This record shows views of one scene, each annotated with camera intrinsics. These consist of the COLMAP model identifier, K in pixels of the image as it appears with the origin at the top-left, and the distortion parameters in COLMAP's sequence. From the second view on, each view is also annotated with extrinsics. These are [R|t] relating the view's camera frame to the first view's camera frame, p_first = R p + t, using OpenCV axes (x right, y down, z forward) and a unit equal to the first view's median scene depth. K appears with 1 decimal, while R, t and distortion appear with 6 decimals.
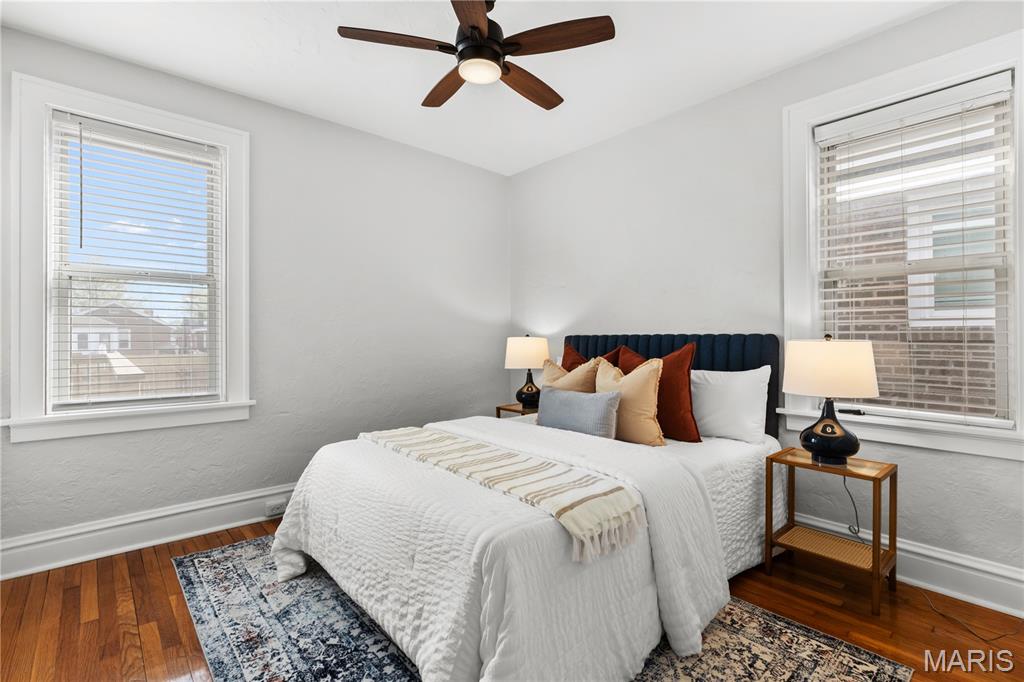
lens RADIAL K [[466.5, 0, 515.8], [0, 466.5, 337.8], [0, 0, 1]] dist [0.002321, 0.000183]
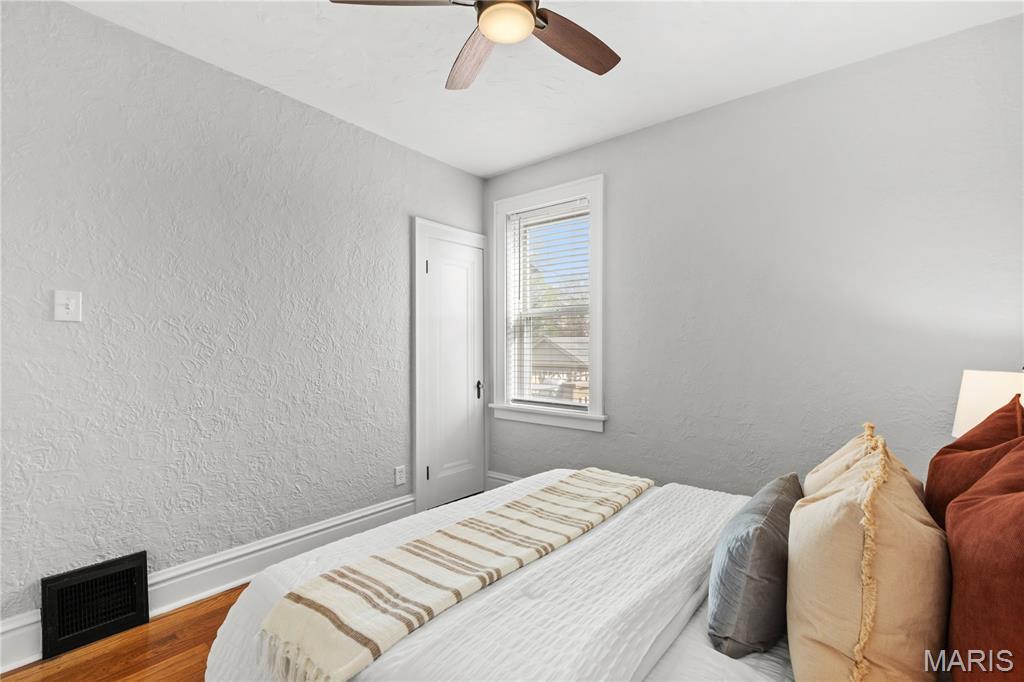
lens RADIAL K [[476.5, 0, 512.0], [0, 476.5, 341.0], [0, 0, 1]] dist [0.000749, 0.000019]
pose [[0.154894, -0.010697, -0.987873, 0.561405], [-0.002019, 0.999936, -0.011144, -0.033234], [0.987929, 0.003720, 0.154862, 0.668700]]
